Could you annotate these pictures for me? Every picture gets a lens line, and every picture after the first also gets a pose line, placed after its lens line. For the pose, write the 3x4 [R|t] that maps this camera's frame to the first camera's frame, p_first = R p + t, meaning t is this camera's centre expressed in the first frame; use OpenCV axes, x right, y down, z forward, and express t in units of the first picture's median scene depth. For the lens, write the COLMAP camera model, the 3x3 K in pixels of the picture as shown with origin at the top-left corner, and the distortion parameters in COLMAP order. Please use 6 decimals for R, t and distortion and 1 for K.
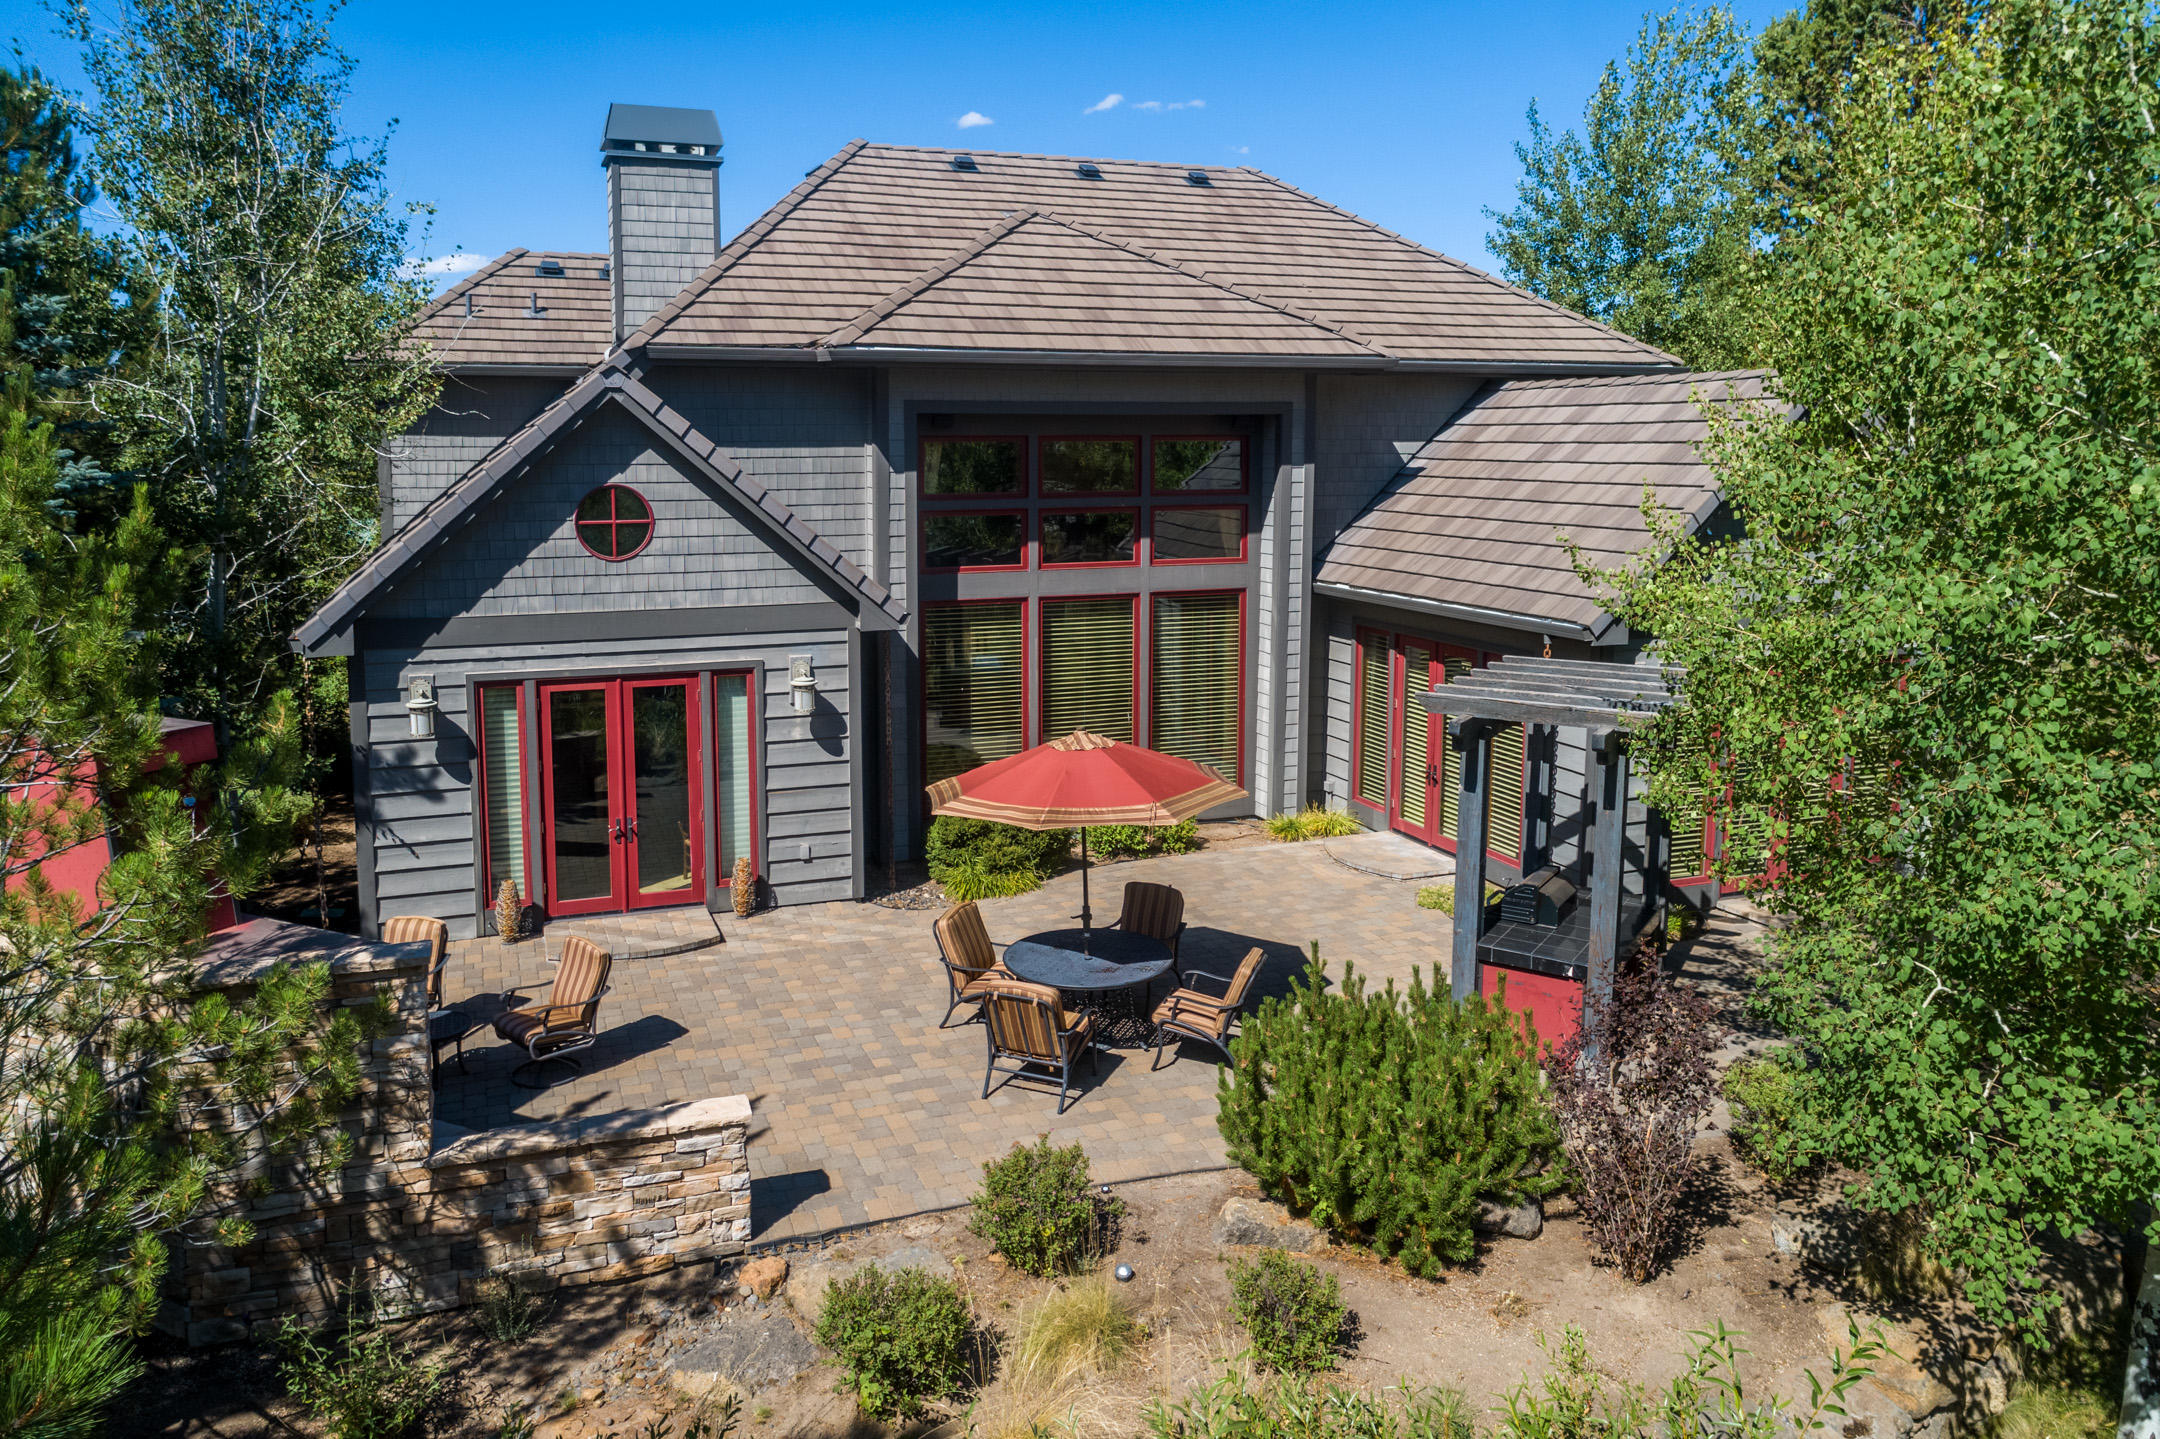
lens RADIAL K [[1492.7, 0, 1085.4], [0, 1492.7, 593.2], [0, 0, 1]] dist [0.000978, 0.000069]
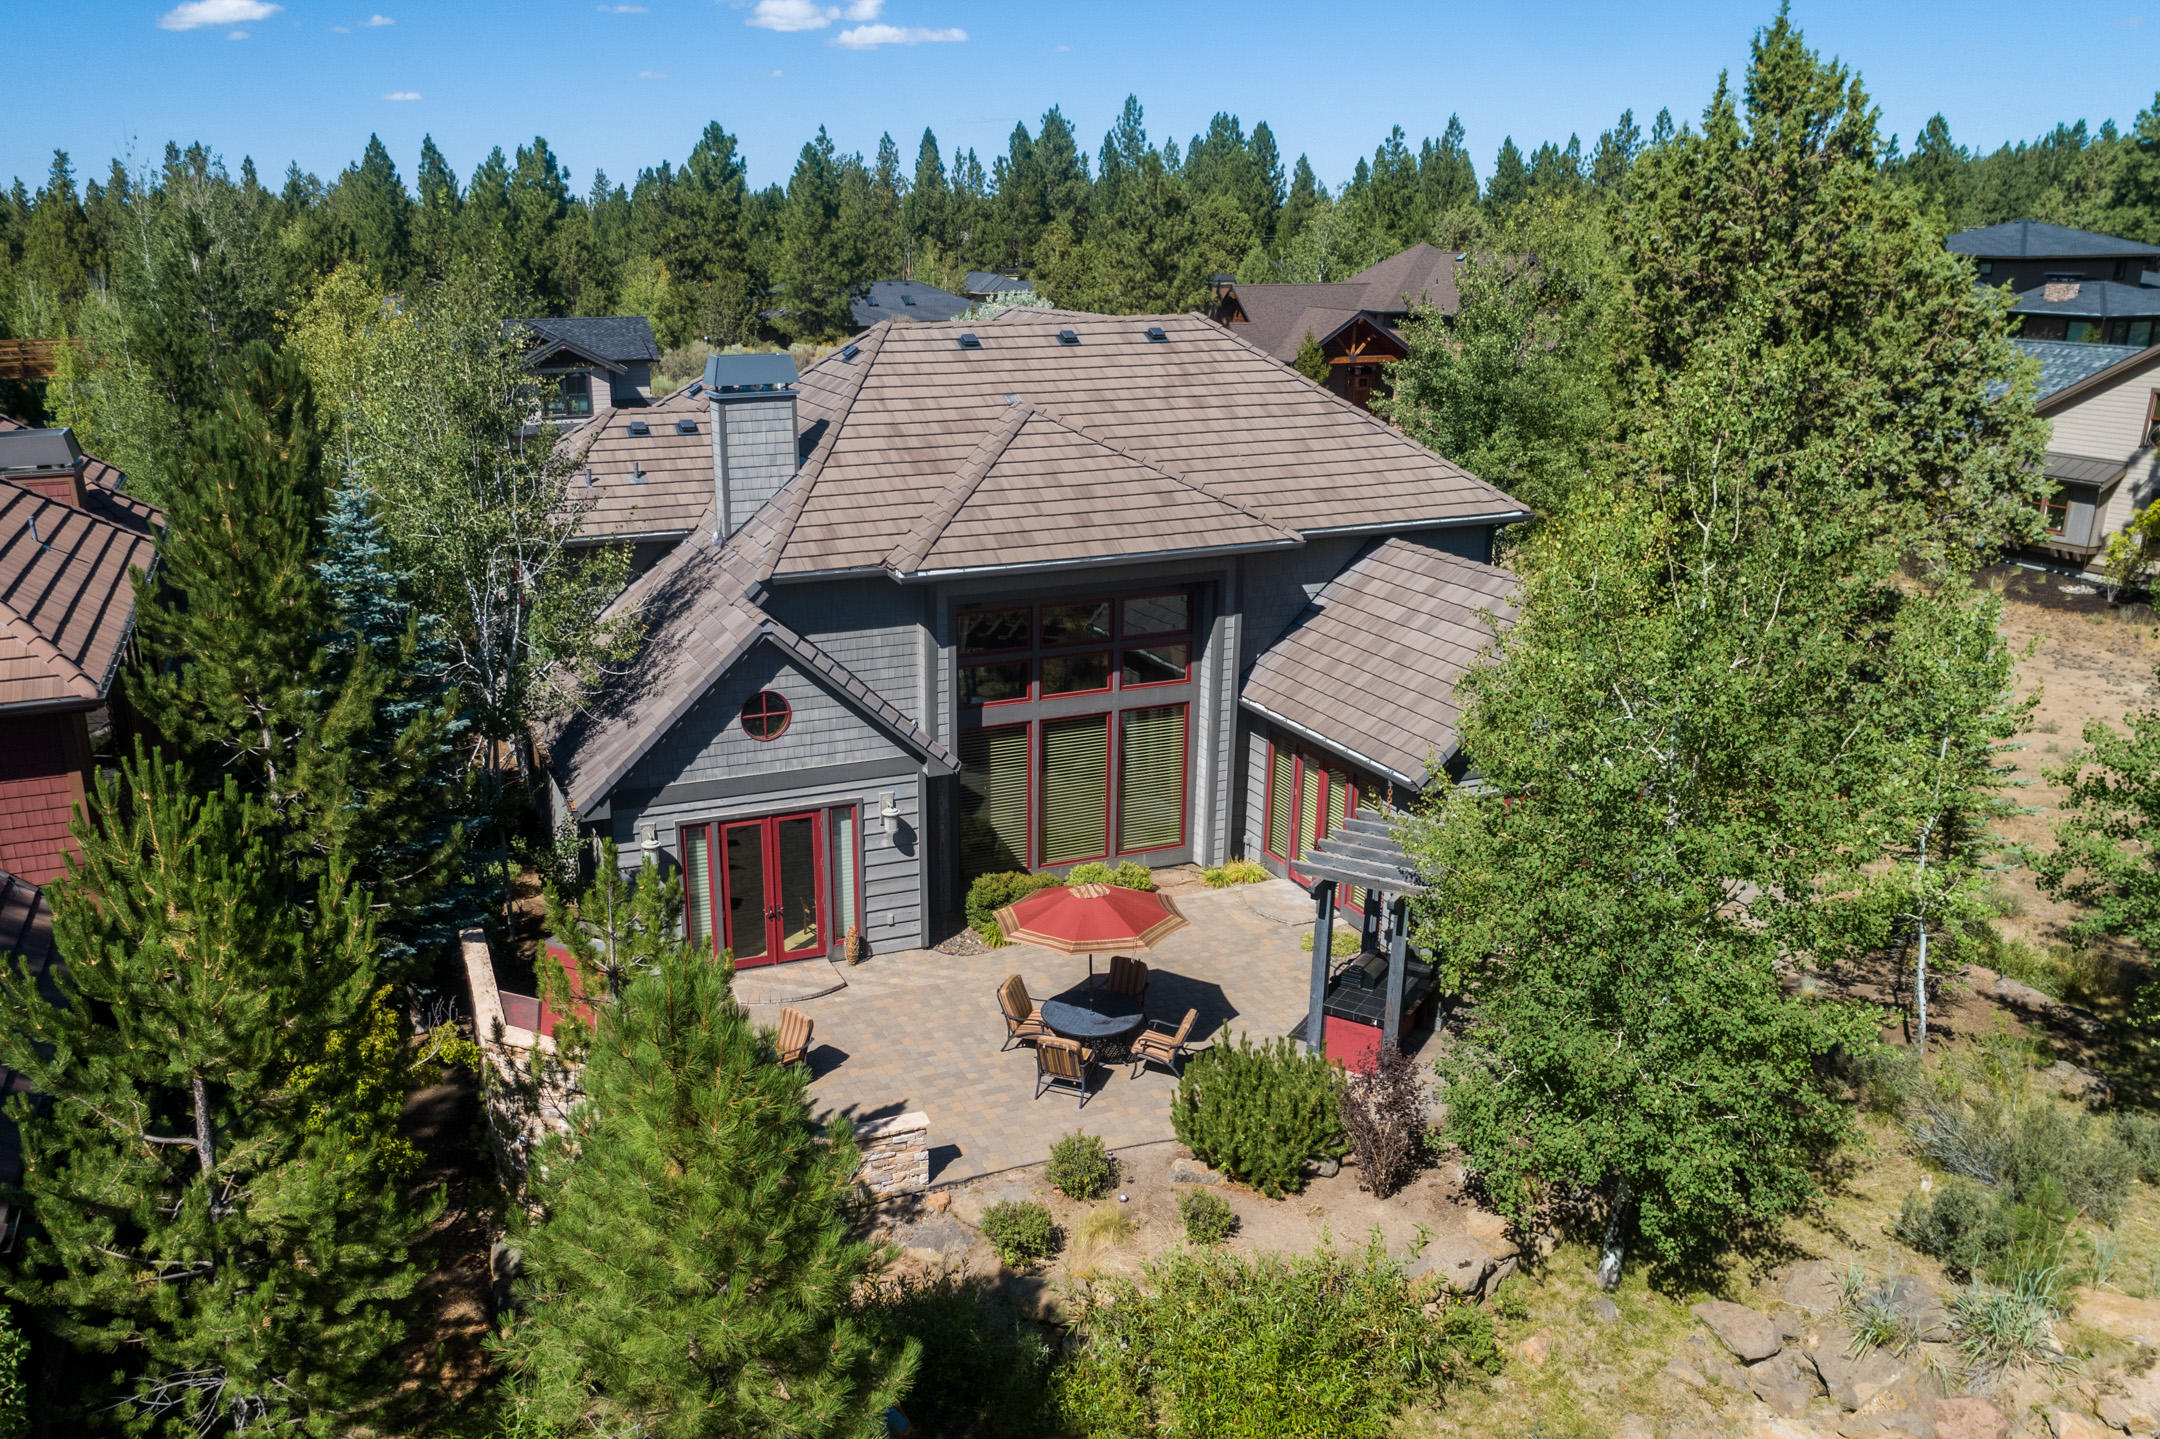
lens RADIAL K [[1680.5, 0, 1080.0], [0, 1680.5, 719.5], [0, 0, 1]] dist [0.000308, 0.000151]
pose [[0.998971, -0.003111, 0.045242, -0.080080], [-0.005317, 0.982730, 0.184970, -0.355497], [-0.045036, -0.185020, 0.981702, -0.653503]]
